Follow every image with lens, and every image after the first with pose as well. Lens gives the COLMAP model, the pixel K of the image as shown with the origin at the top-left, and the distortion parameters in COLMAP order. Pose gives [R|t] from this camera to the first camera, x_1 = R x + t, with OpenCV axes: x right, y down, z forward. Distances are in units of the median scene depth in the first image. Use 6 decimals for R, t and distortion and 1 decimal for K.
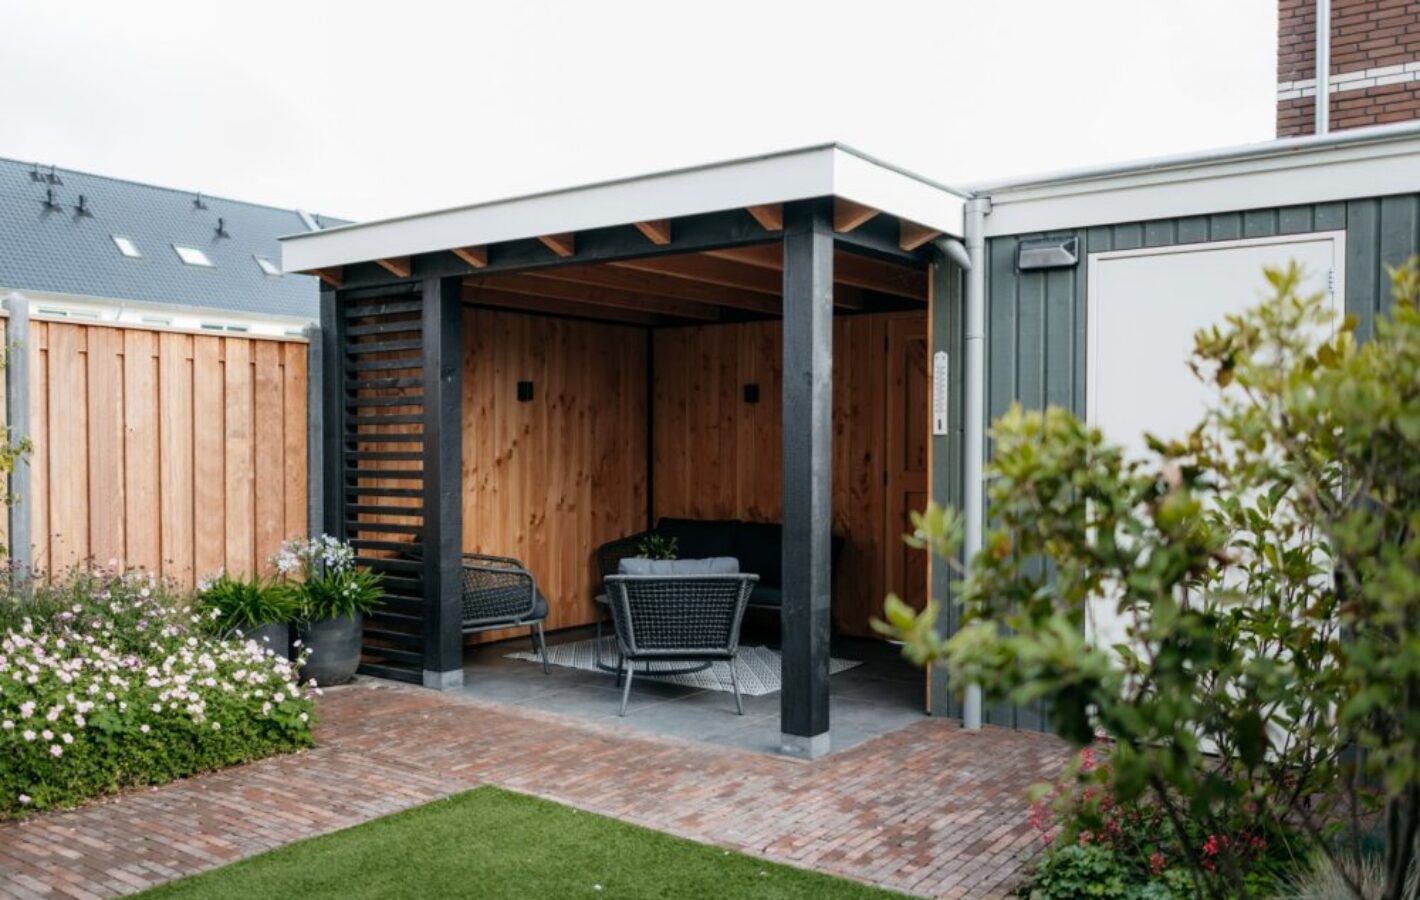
lens RADIAL K [[1175.2, 0, 706.8], [0, 1175.2, 465.4], [0, 0, 1]] dist [-0.002902, -0.008634]
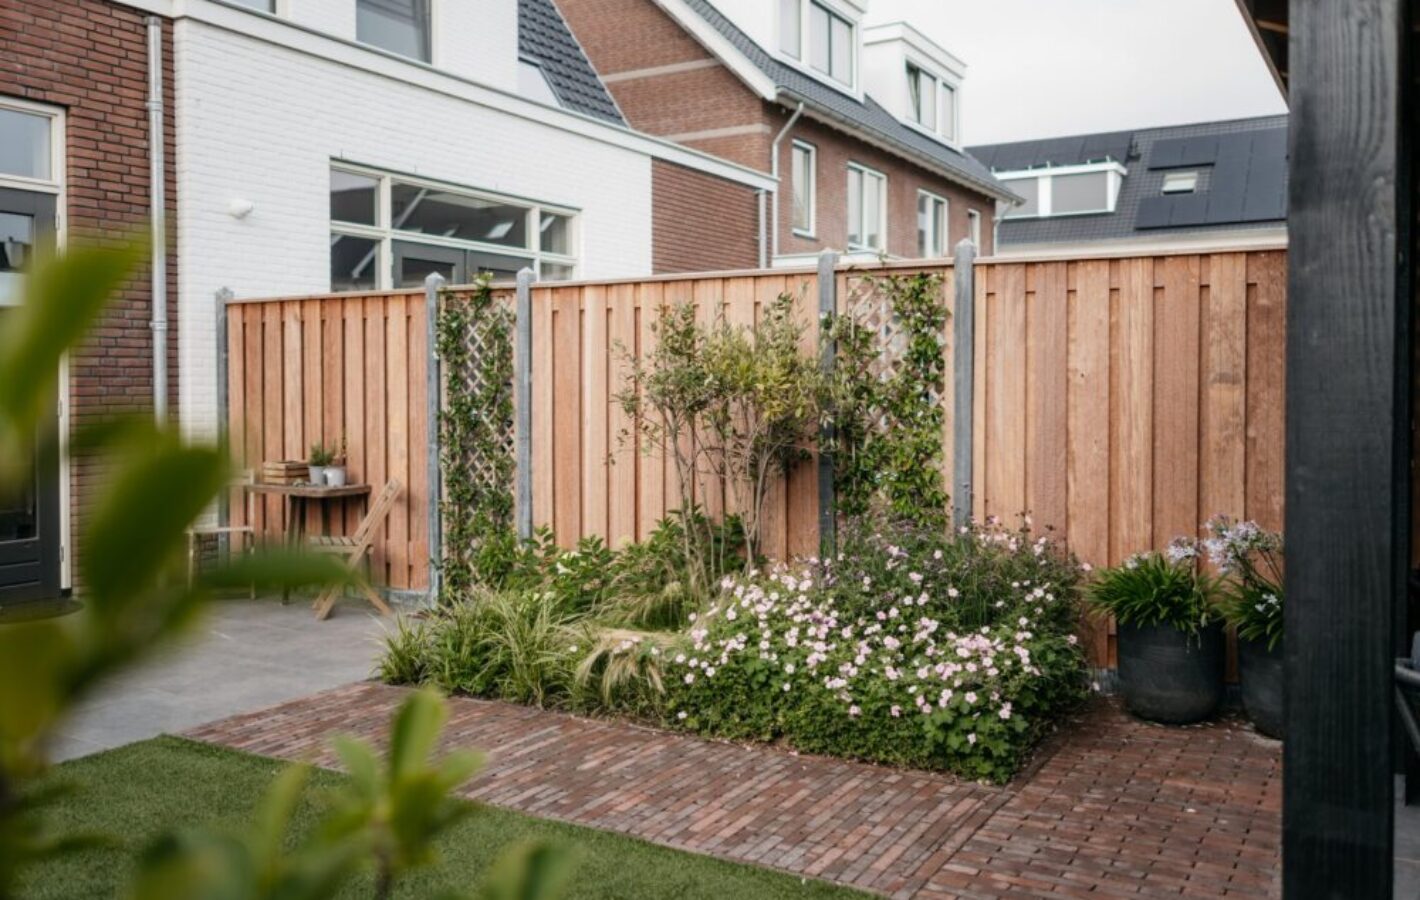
lens RADIAL K [[1175.2, 0, 715.9], [0, 1175.2, 440.5], [0, 0, 1]] dist [-0.002902, -0.008634]
pose [[0.089046, 0.035178, -0.995406, 0.443571], [-0.009524, 0.999361, 0.034465, -0.012685], [0.995982, 0.006411, 0.089324, 0.795607]]
